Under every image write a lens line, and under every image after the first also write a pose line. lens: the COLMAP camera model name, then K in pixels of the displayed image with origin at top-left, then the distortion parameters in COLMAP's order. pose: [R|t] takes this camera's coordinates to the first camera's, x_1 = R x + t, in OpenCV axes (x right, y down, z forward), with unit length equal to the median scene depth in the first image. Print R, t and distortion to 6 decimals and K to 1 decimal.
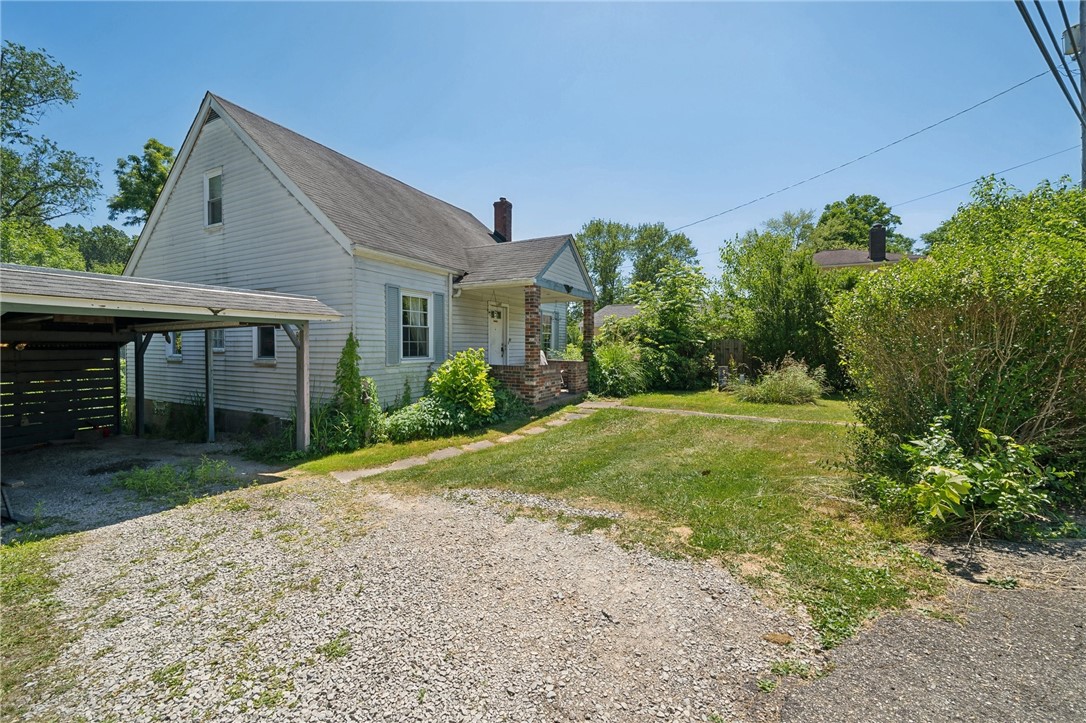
lens RADIAL K [[416.5, 0, 543.0], [0, 416.5, 361.5], [0, 0, 1]] dist [-0.000486, -0.000035]
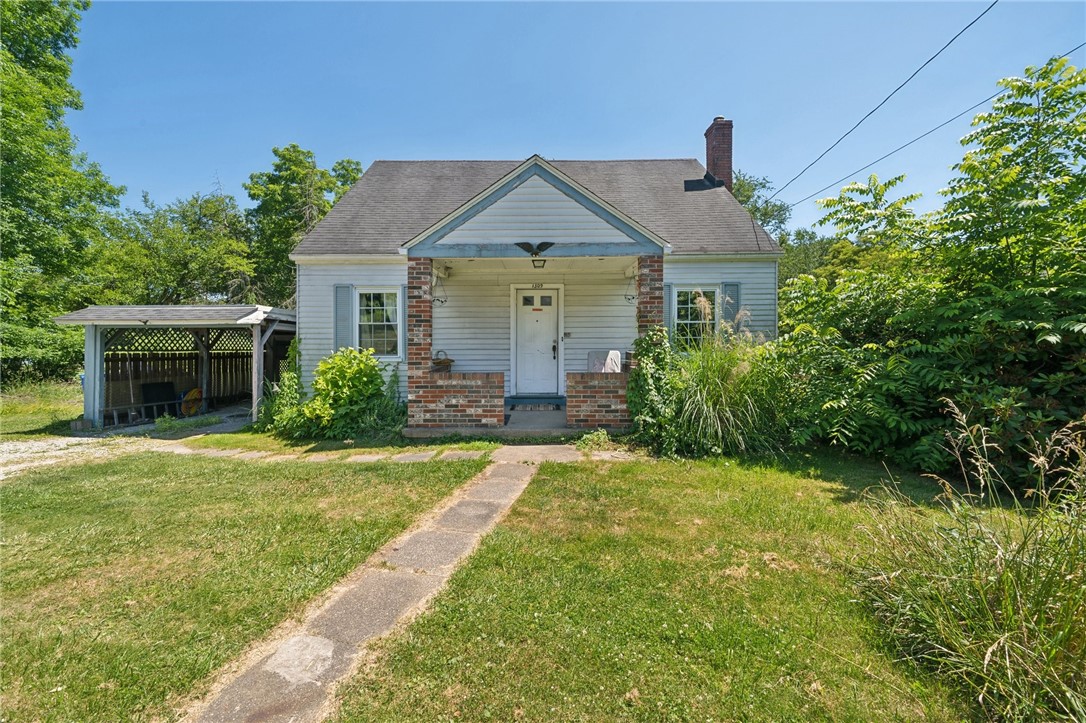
lens RADIAL K [[416.5, 0, 543.0], [0, 416.5, 361.5], [0, 0, 1]] dist [-0.000486, -0.000035]
pose [[0.450176, 0.034552, -0.892271, 0.616546], [-0.032949, 0.999213, 0.022069, -0.025986], [0.892332, 0.019465, 0.450960, 0.771937]]
